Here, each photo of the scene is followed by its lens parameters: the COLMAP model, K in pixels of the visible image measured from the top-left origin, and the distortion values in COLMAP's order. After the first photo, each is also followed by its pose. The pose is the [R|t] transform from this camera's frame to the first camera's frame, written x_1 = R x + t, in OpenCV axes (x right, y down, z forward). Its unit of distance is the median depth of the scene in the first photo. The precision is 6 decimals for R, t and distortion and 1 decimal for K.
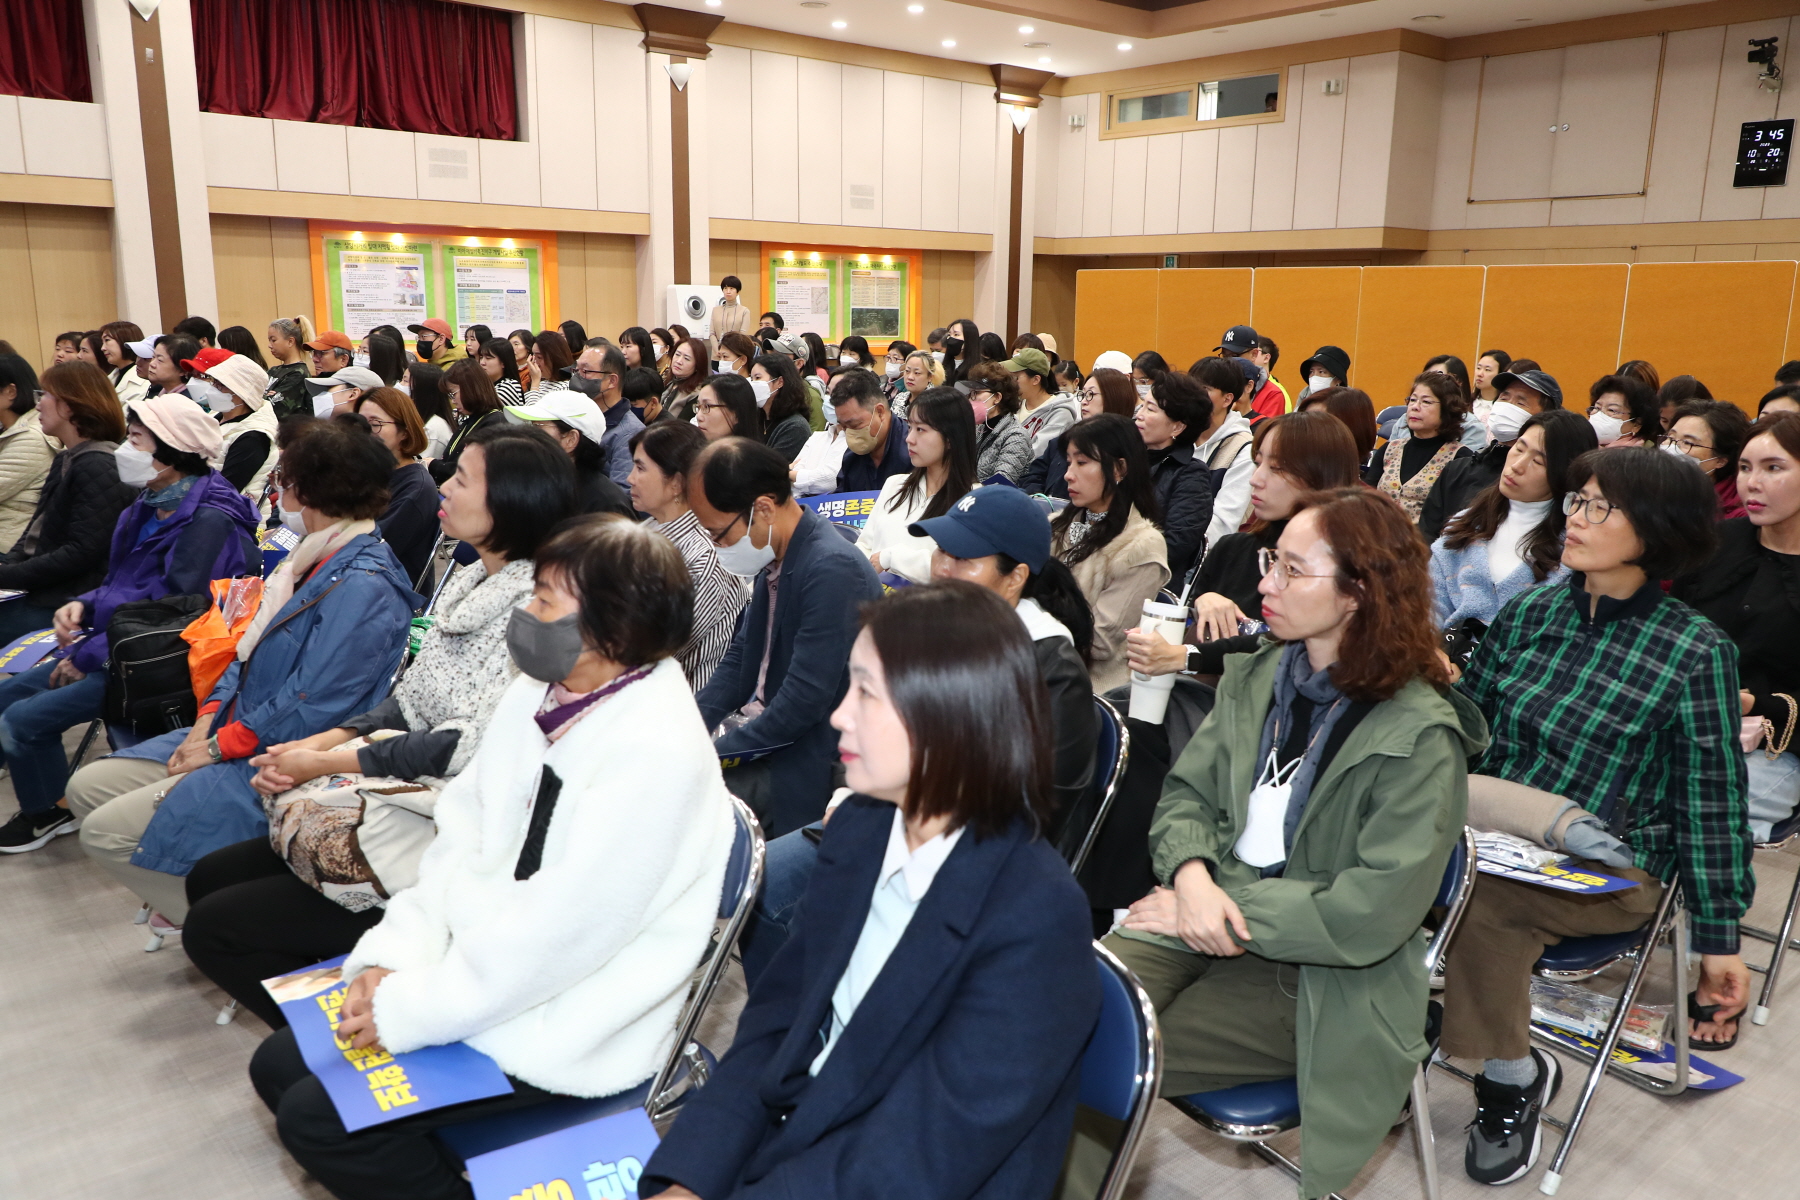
lens RADIAL K [[1364.2, 0, 938.9], [0, 1364.2, 600.3], [0, 0, 1]] dist [0.005354, -0.000747]
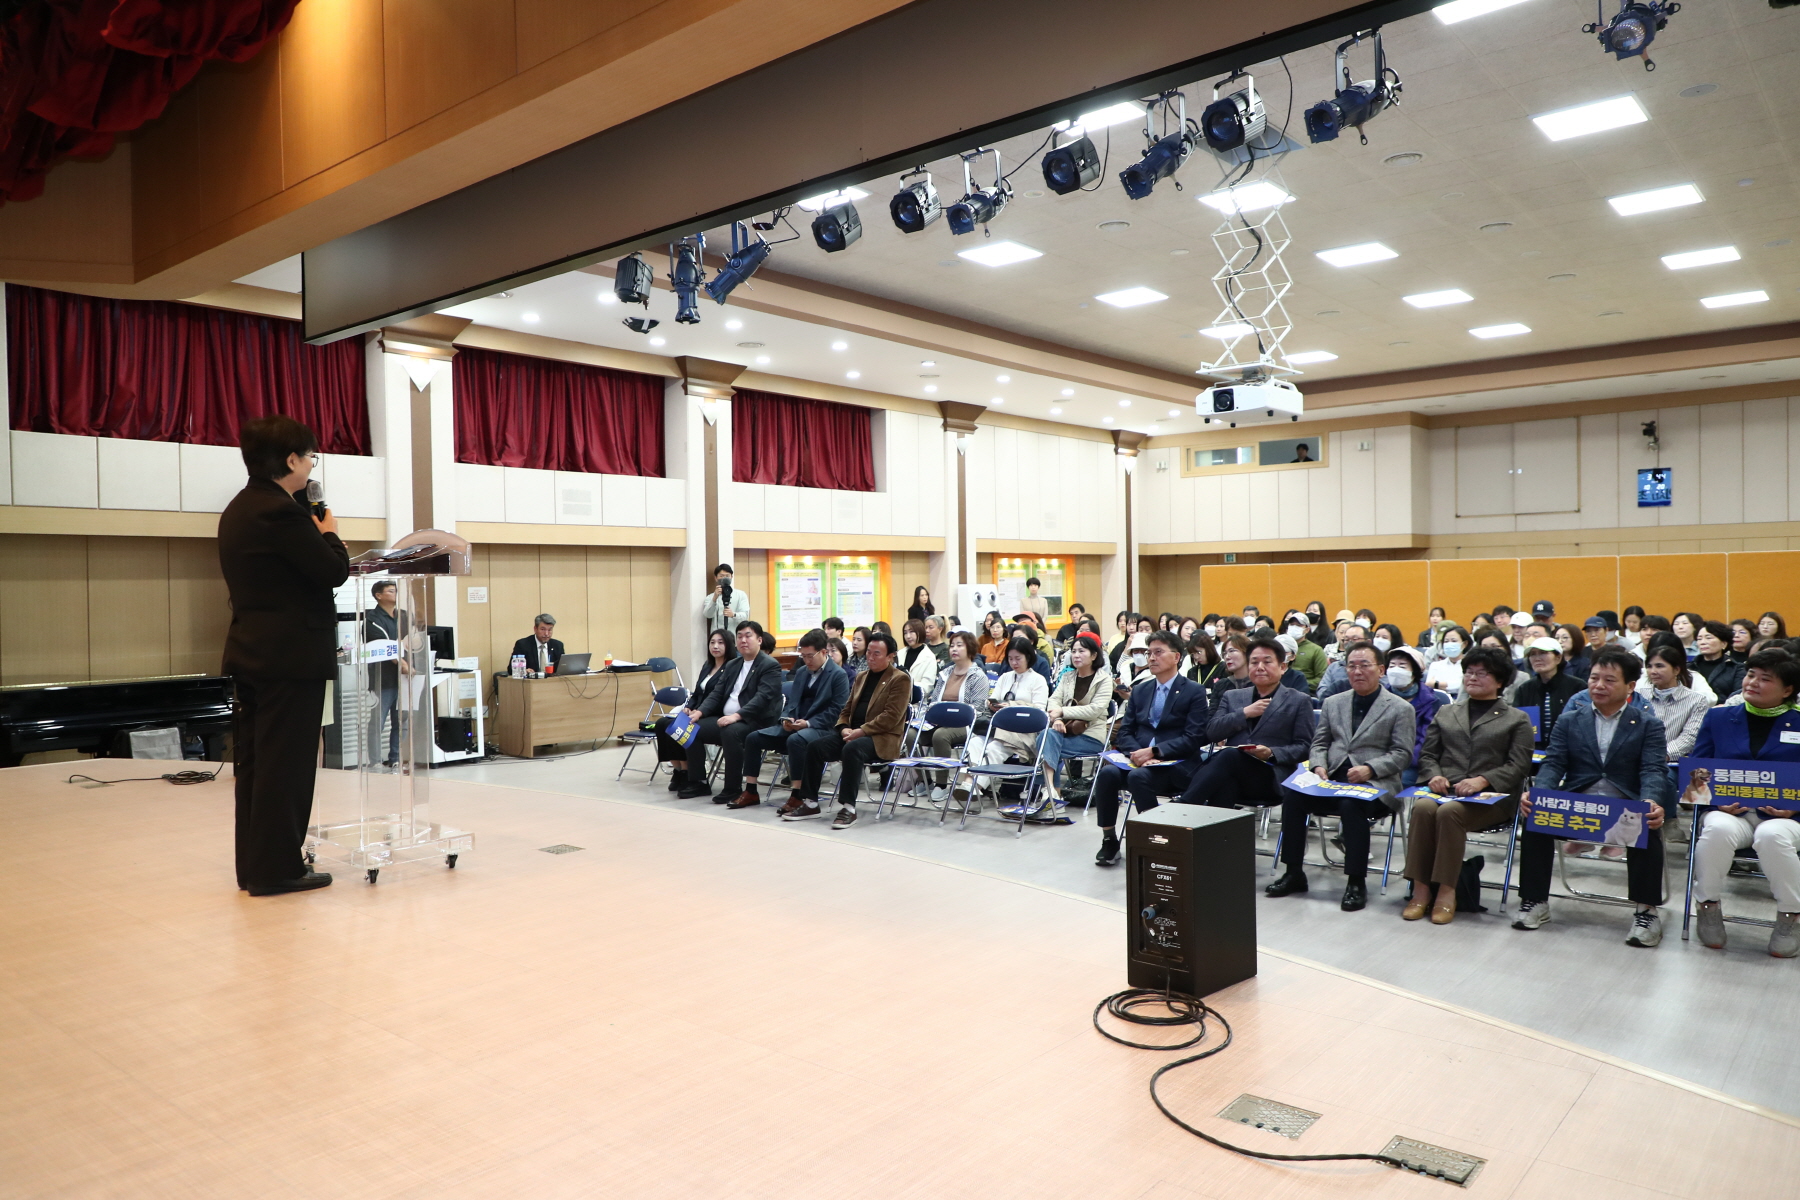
lens RADIAL K [[1225.5, 0, 900.0], [0, 1225.5, 600.0], [0, 0, 1]] dist [-0.000712, 0.001190]
pose [[0.987997, -0.030990, 0.151334, -0.453552], [0.060580, 0.978923, -0.195040, 0.030467], [-0.142100, 0.201867, 0.969050, -0.229993]]
